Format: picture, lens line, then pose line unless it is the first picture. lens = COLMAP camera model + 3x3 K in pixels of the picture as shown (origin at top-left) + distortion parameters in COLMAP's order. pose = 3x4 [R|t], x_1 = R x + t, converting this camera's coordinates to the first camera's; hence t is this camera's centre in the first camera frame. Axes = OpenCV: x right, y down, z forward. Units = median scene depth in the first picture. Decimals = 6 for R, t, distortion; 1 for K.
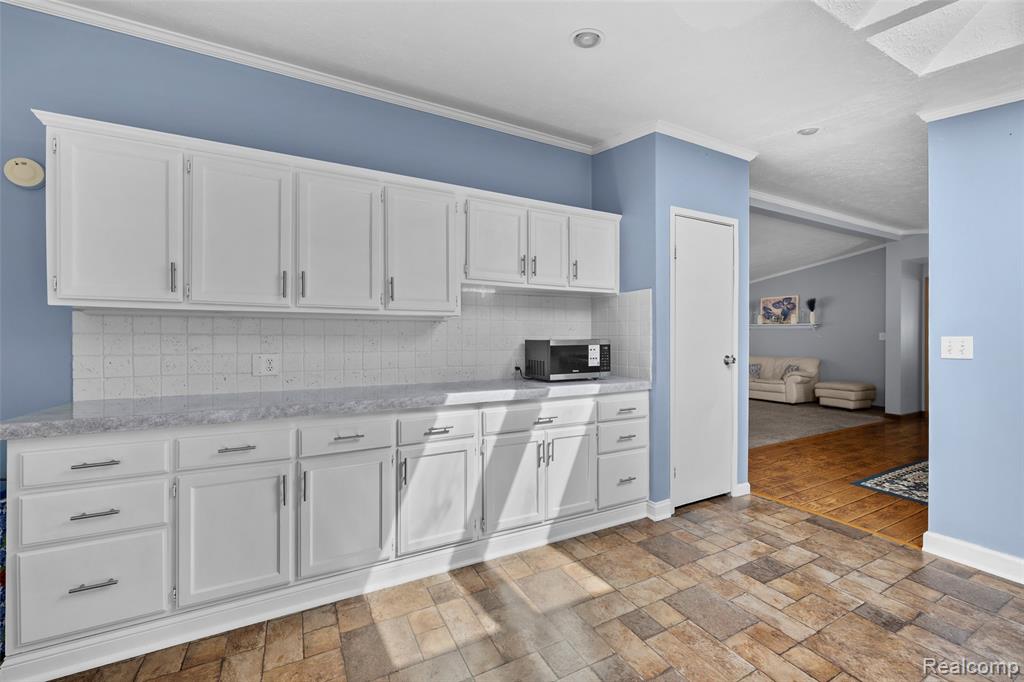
lens RADIAL K [[412.4, 0, 513.7], [0, 412.4, 341.1], [0, 0, 1]] dist [-0.001092, 0.000179]
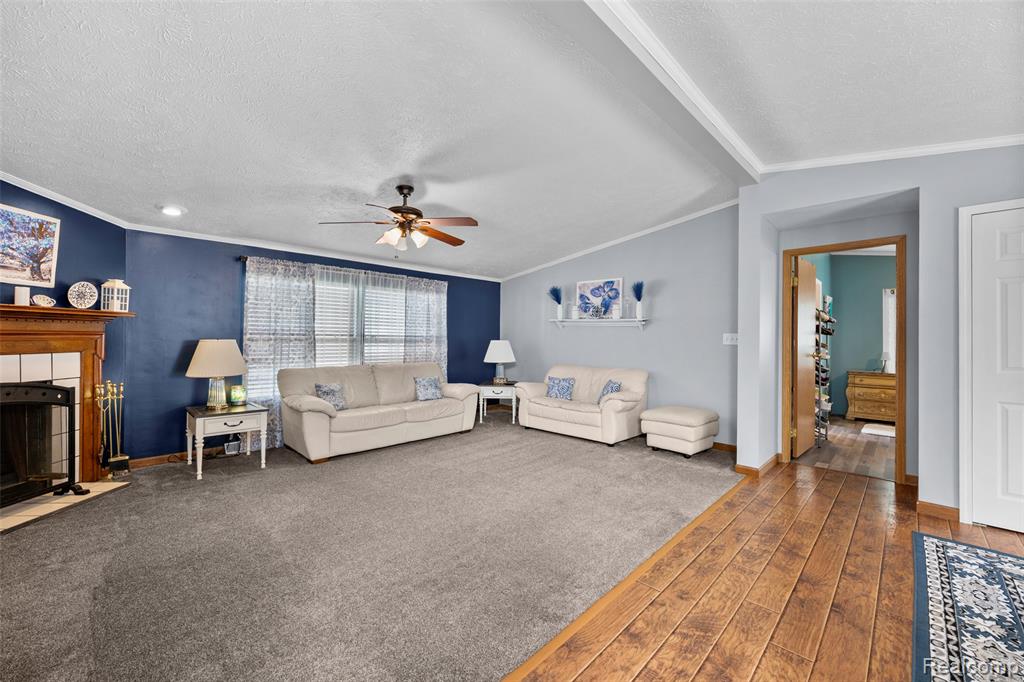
lens RADIAL K [[410.6, 0, 517.7], [0, 410.6, 336.6], [0, 0, 1]] dist [0.000866, 0.000027]
pose [[0.947857, 0.011704, 0.318480, 0.307746], [-0.008576, 0.999900, -0.011220, -0.004158], [-0.318580, 0.007904, 0.947863, 0.406830]]
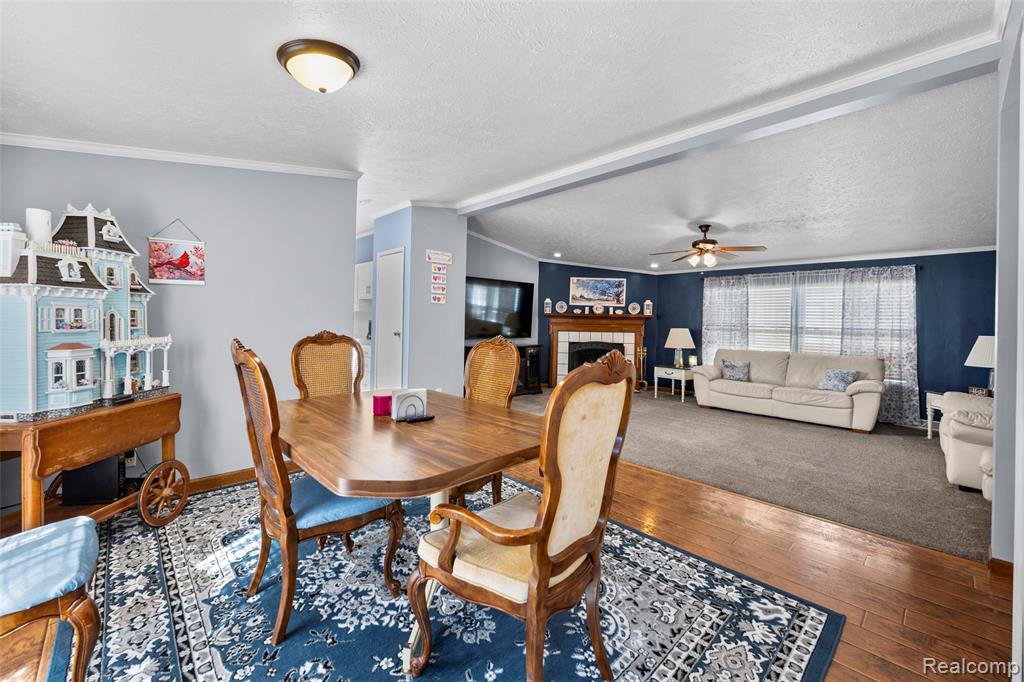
lens RADIAL K [[422.2, 0, 506.3], [0, 422.2, 319.6], [0, 0, 1]] dist [0.000394, 0.000095]
pose [[0.266295, 0.001482, -0.963890, 0.888930], [-0.029087, 0.999556, -0.006499, -0.005001], [0.963453, 0.029767, 0.266220, 0.381738]]
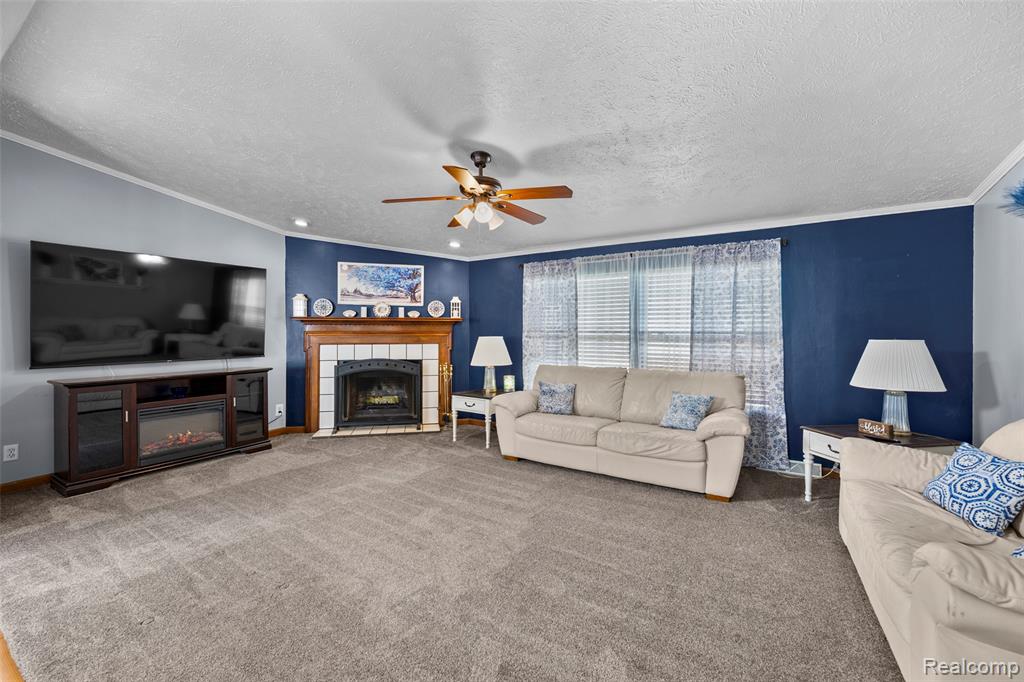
lens RADIAL K [[415.5, 0, 514.9], [0, 415.5, 332.5], [0, 0, 1]] dist [-0.000086, 0.000094]
pose [[0.505412, 0.003374, -0.862872, 0.665873], [-0.010491, 0.999942, -0.002235, -0.007674], [0.862814, 0.010182, 0.505418, 0.696678]]
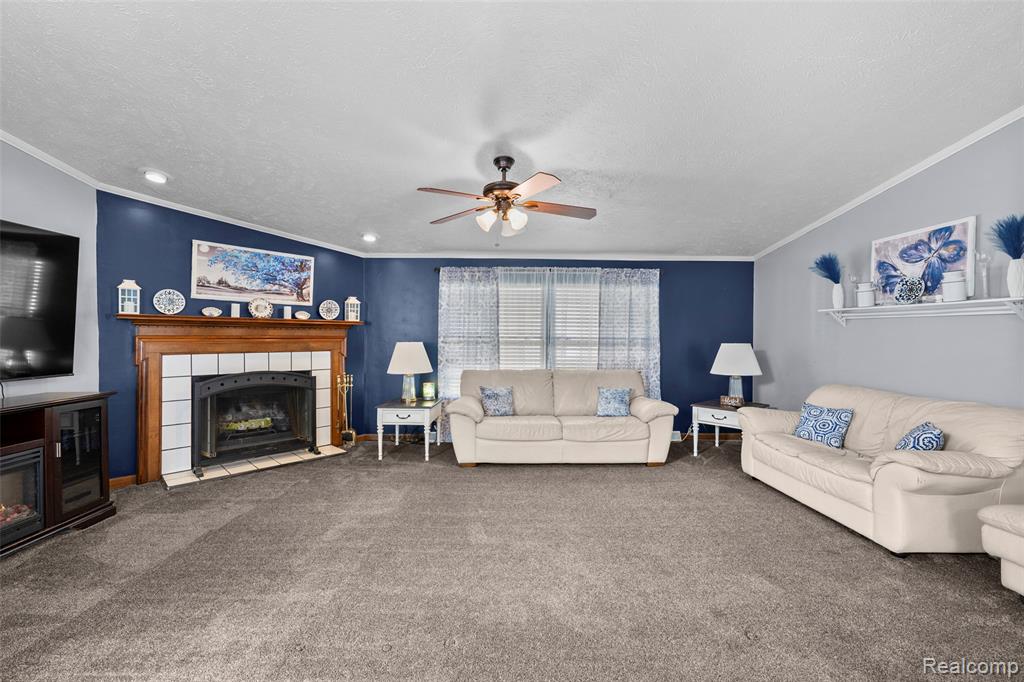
lens RADIAL K [[412.4, 0, 513.7], [0, 412.4, 341.1], [0, 0, 1]] dist [-0.001092, 0.000179]
pose [[0.897020, 0.009395, -0.441889, 0.501301], [-0.009856, 0.999951, 0.001252, -0.006432], [0.441879, 0.003232, 0.897069, 0.533448]]
